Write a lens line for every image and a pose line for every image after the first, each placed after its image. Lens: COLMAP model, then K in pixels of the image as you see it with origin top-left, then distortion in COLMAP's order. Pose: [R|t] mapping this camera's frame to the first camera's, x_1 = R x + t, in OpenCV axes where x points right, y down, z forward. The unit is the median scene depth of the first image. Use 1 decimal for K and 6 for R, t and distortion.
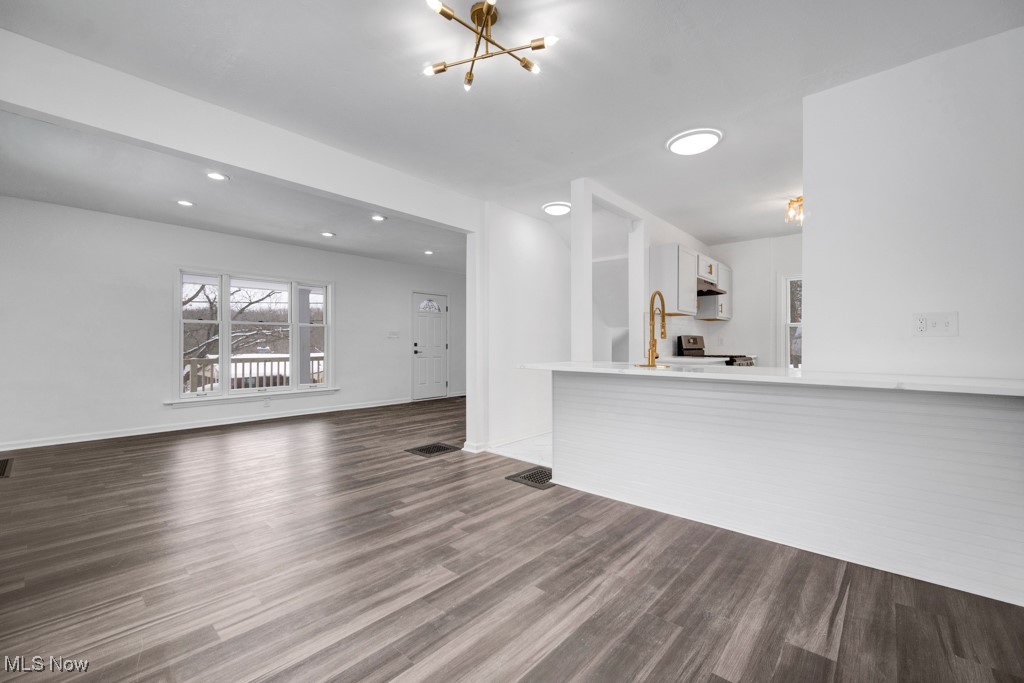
lens RADIAL K [[415.8, 0, 510.6], [0, 415.8, 345.3], [0, 0, 1]] dist [-0.001798, -0.000012]
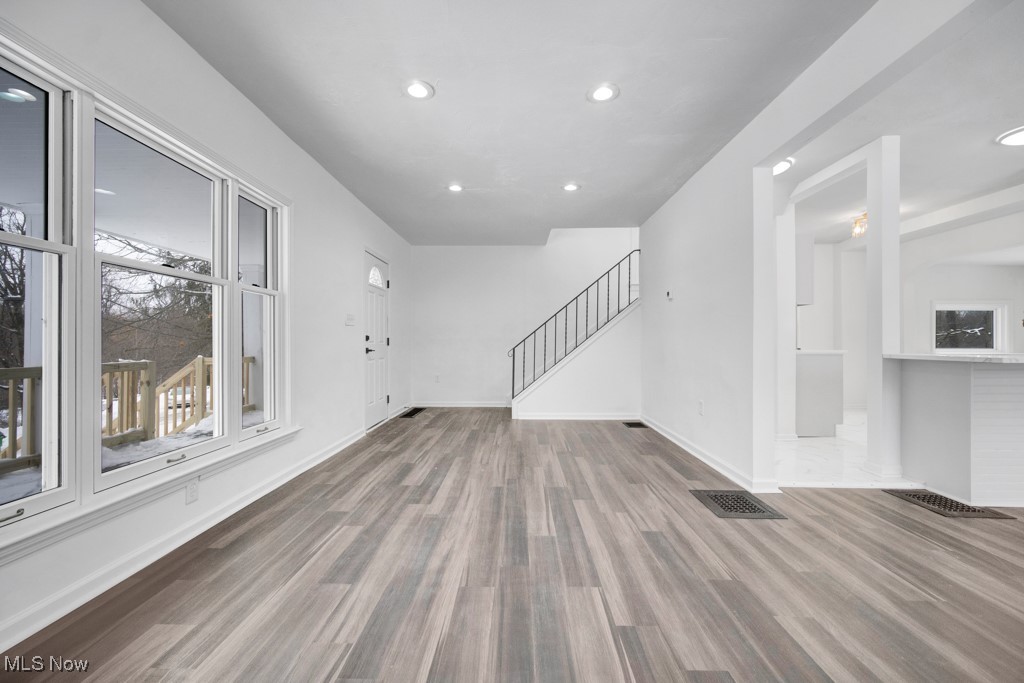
lens RADIAL K [[415.8, 0, 509.6], [0, 415.8, 340.0], [0, 0, 1]] dist [-0.001798, -0.000012]
pose [[0.757544, 0.004490, 0.652769, -0.904031], [-0.000277, 0.999978, -0.006556, 0.009791], [-0.652784, 0.004785, 0.757529, 0.794067]]
